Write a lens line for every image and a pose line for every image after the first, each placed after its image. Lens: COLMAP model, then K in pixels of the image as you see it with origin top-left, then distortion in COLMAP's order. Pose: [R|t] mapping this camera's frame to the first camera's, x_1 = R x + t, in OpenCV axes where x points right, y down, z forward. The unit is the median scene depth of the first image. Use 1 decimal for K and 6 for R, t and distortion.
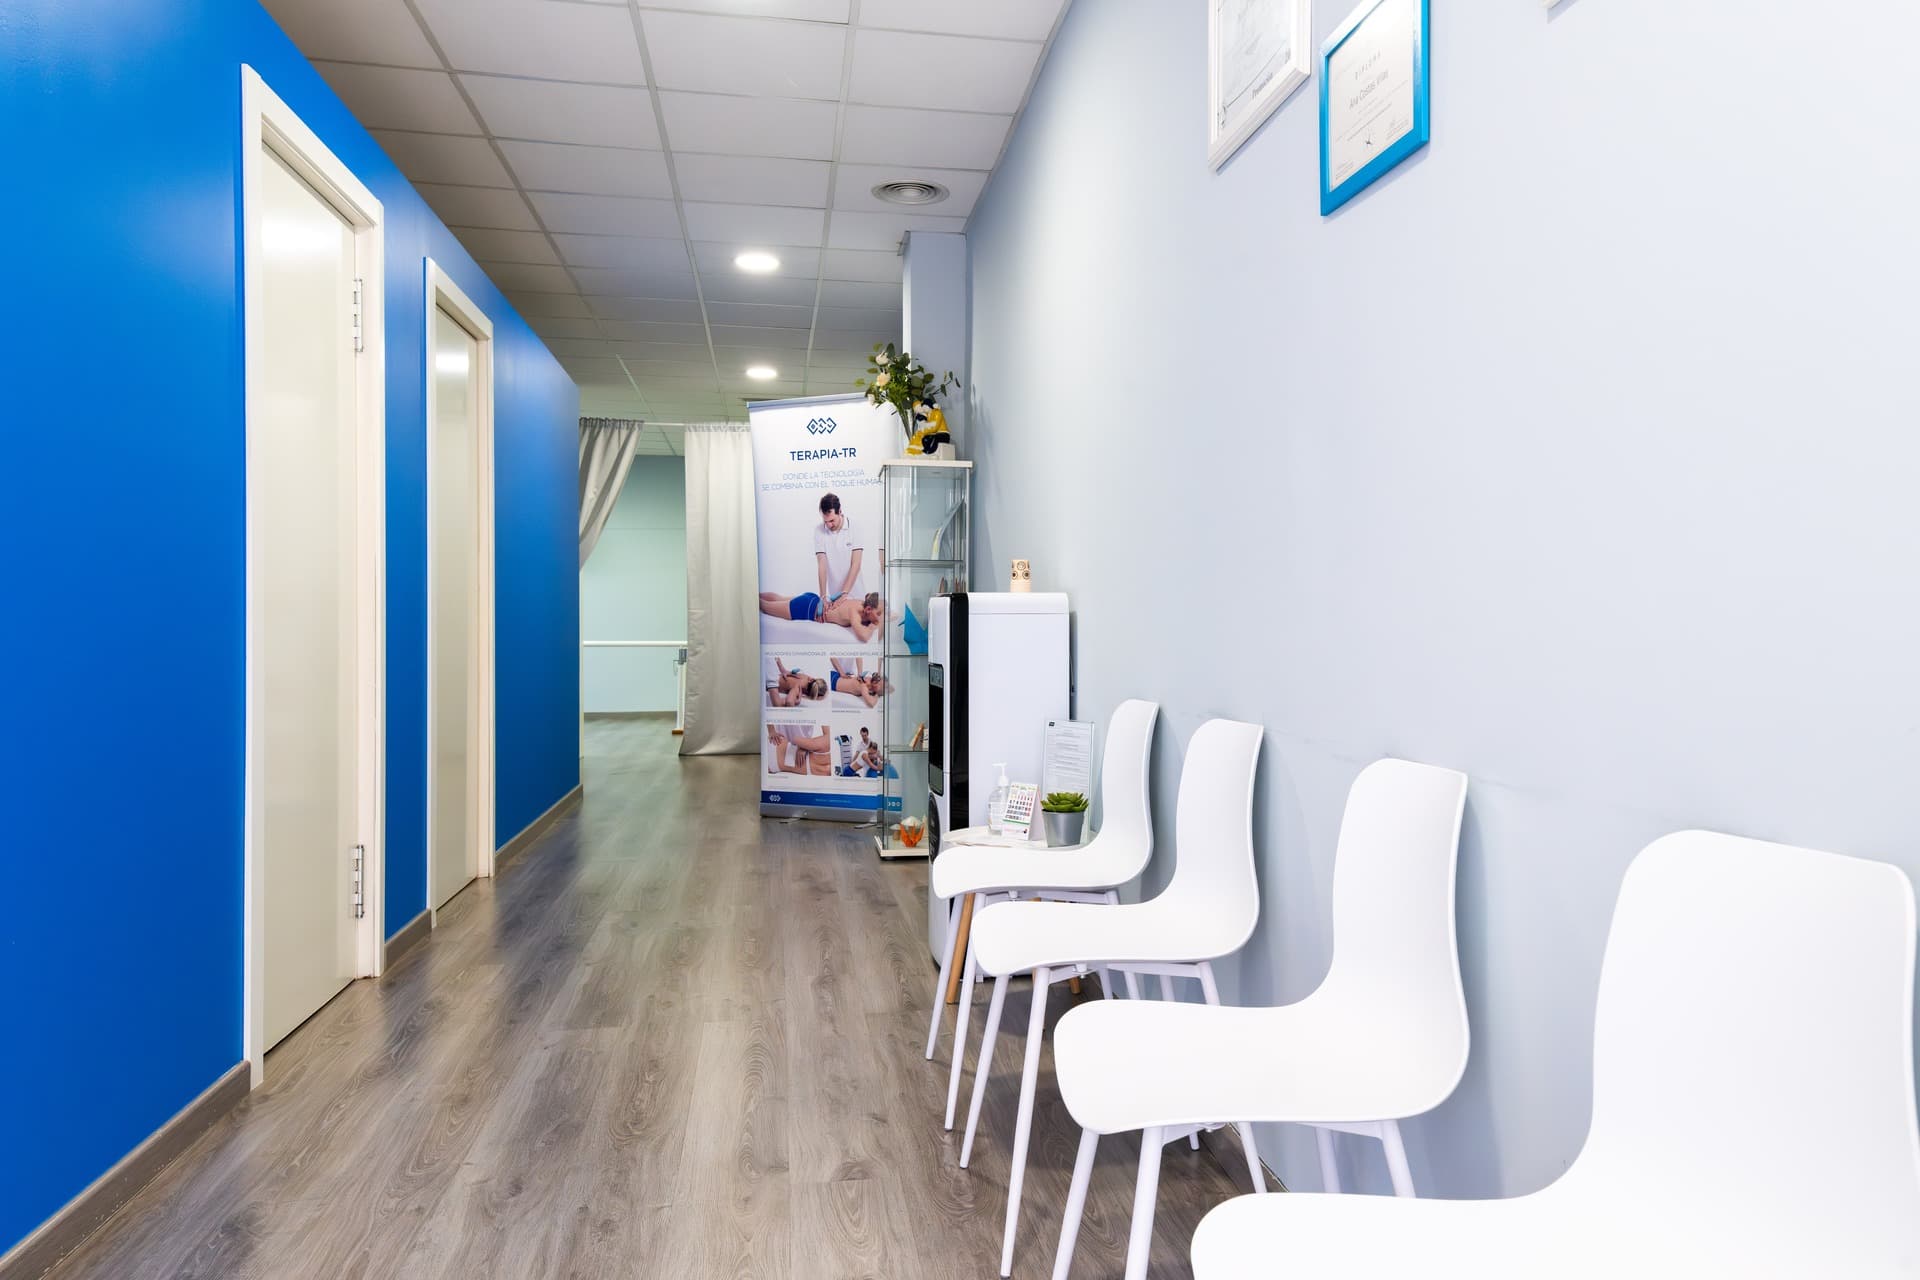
lens RADIAL K [[1413.0, 0, 989.2], [0, 1413.0, 635.6], [0, 0, 1]] dist [-0.003463, -0.004488]
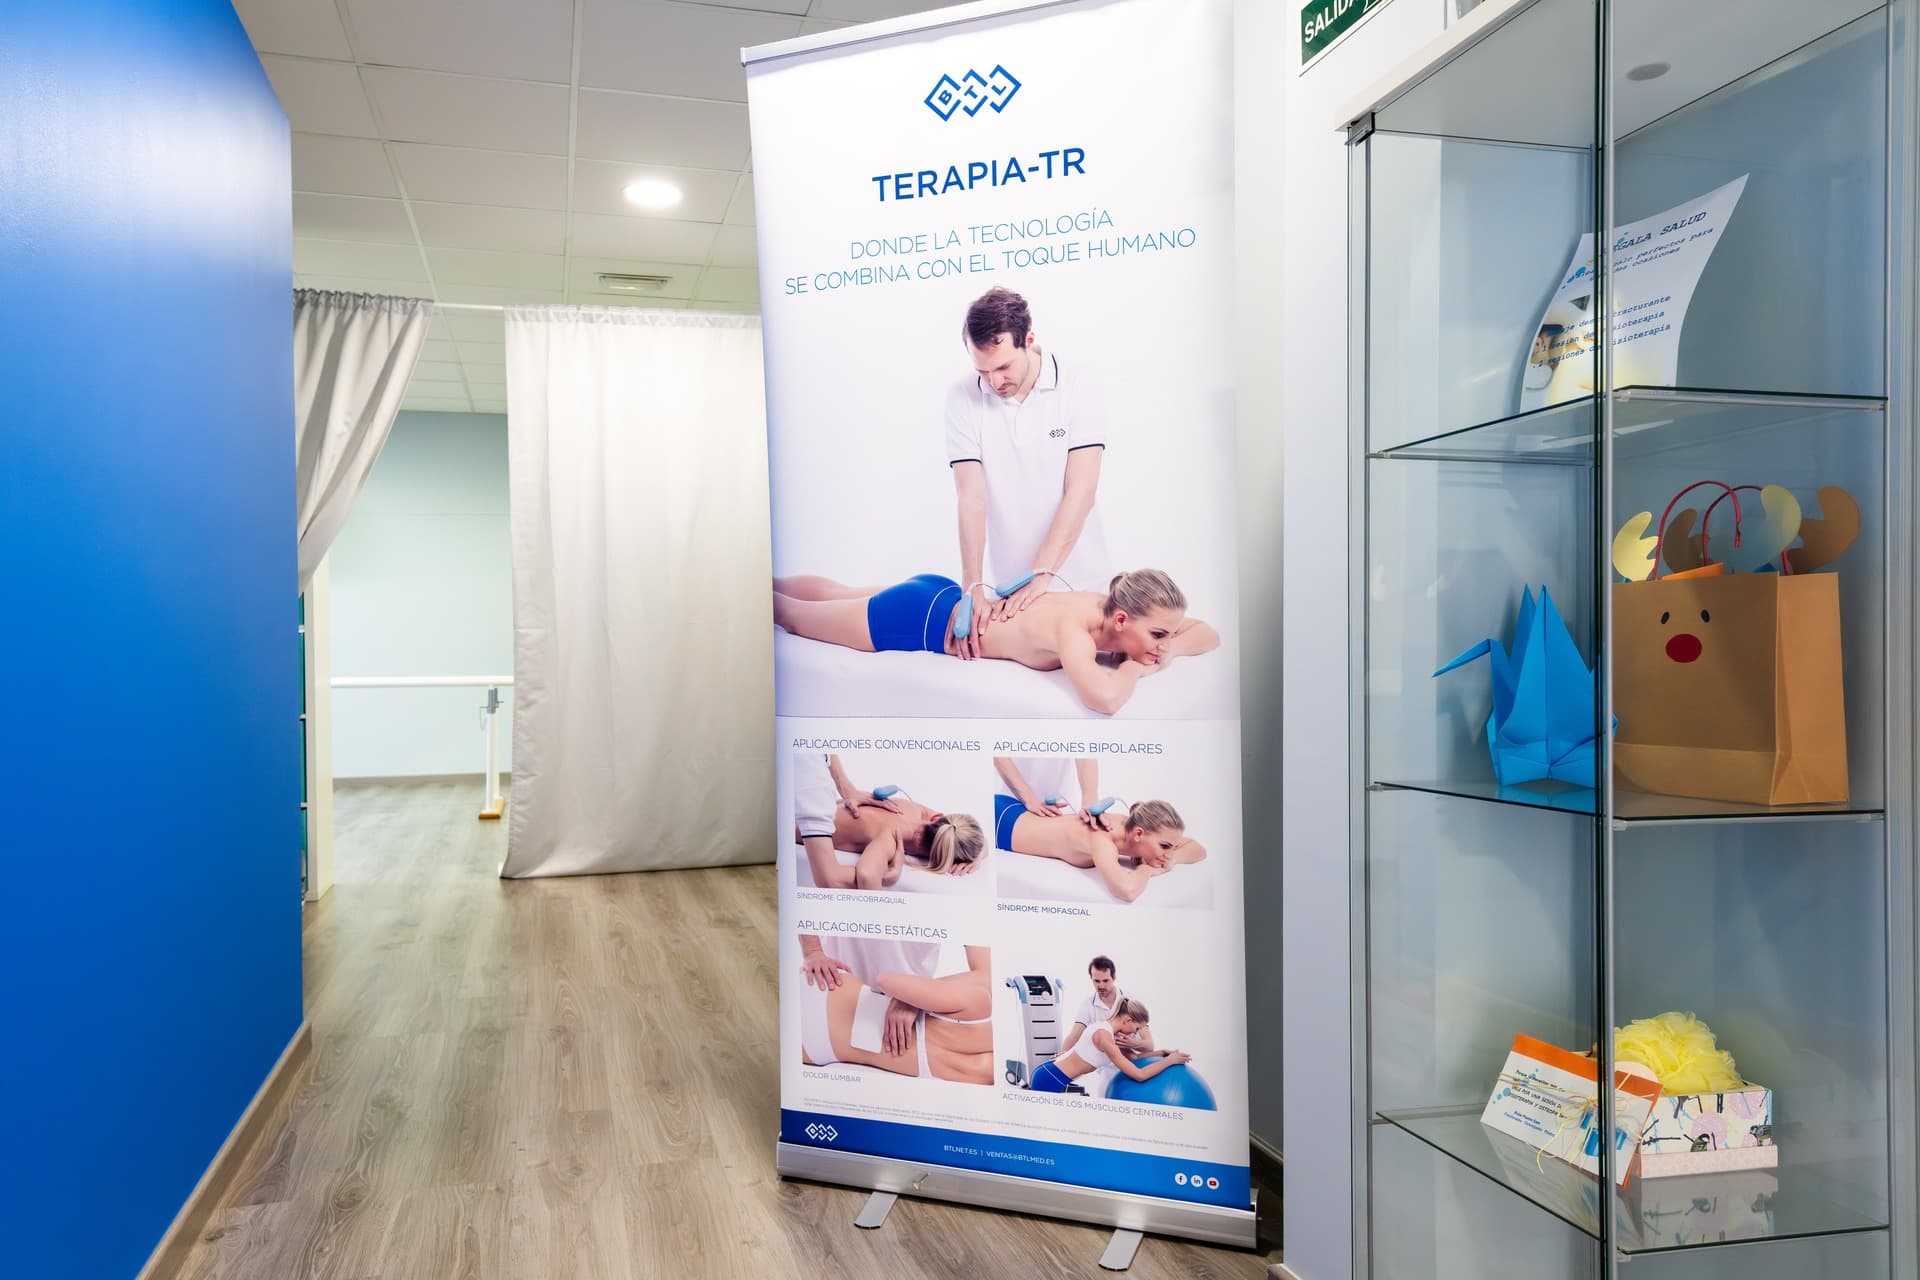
lens RADIAL K [[1551.4, 0, 908.0], [0, 1551.4, 684.7], [0, 0, 1]] dist [0.016777, 0.003852]
pose [[0.998136, -0.006773, 0.060657, -0.156308], [0.005765, 0.999843, 0.016765, -0.009195], [-0.060761, -0.016384, 0.998018, 0.607405]]
